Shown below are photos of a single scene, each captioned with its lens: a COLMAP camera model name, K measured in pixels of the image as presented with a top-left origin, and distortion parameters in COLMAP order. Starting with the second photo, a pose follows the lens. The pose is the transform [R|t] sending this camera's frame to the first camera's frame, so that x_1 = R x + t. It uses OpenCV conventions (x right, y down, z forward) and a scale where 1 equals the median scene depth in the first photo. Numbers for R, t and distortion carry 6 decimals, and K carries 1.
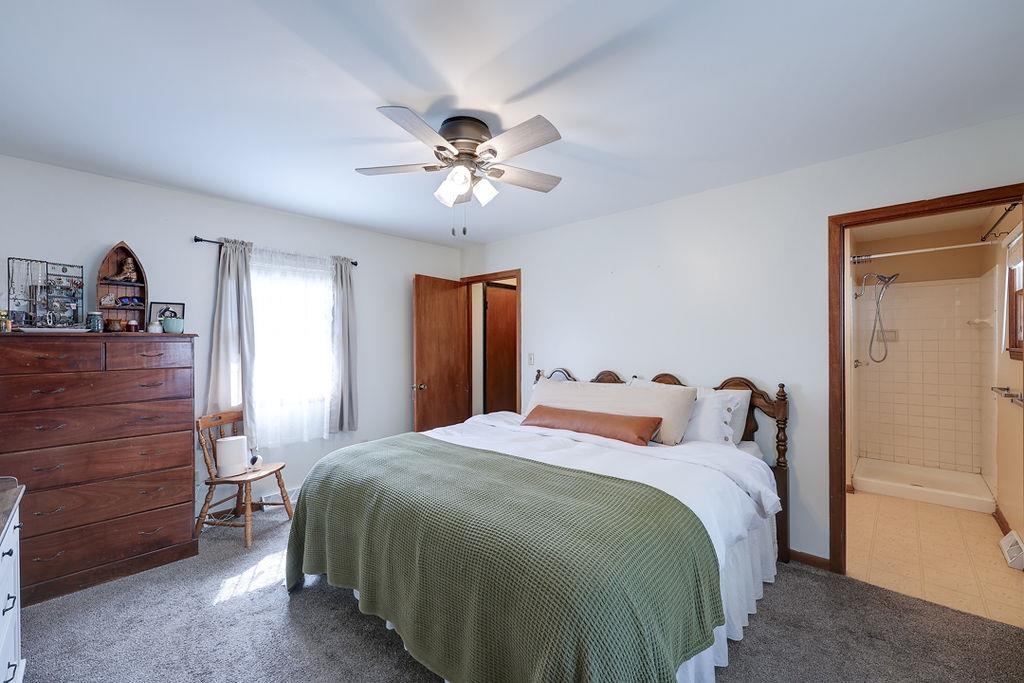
lens RADIAL K [[411.5, 0, 512.8], [0, 411.5, 344.8], [0, 0, 1]] dist [0.001843, -0.000115]
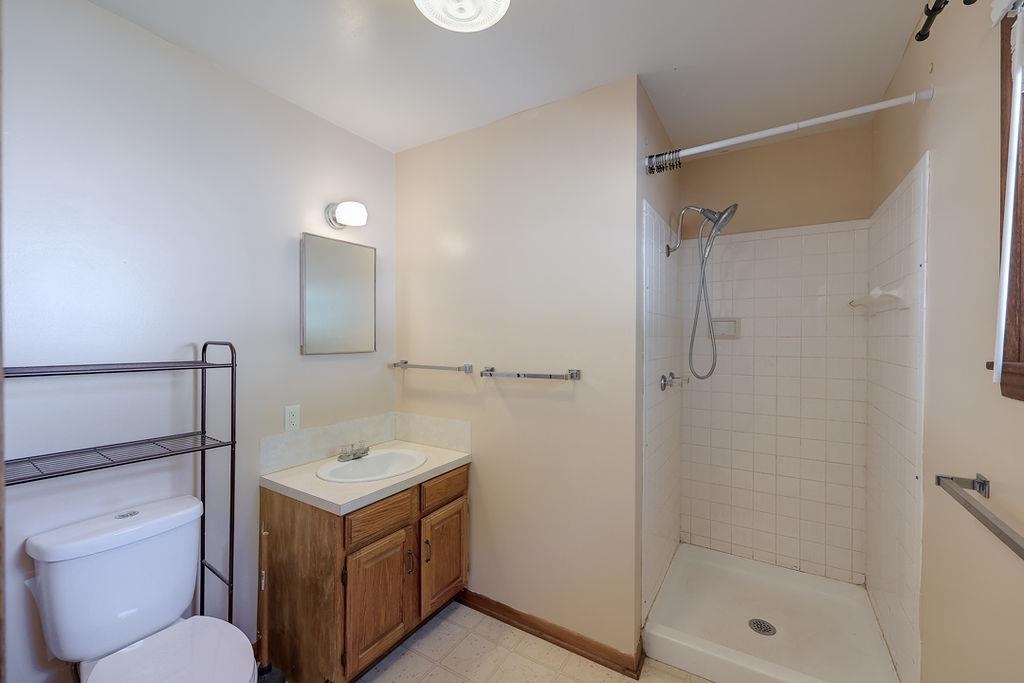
lens RADIAL K [[411.5, 0, 514.2], [0, 411.5, 340.6], [0, 0, 1]] dist [0.001843, -0.000115]
pose [[0.980886, 0.007838, 0.194428, 0.568717], [-0.008748, 0.999954, 0.003821, -0.005288], [-0.194389, -0.005448, 0.980909, 0.553269]]
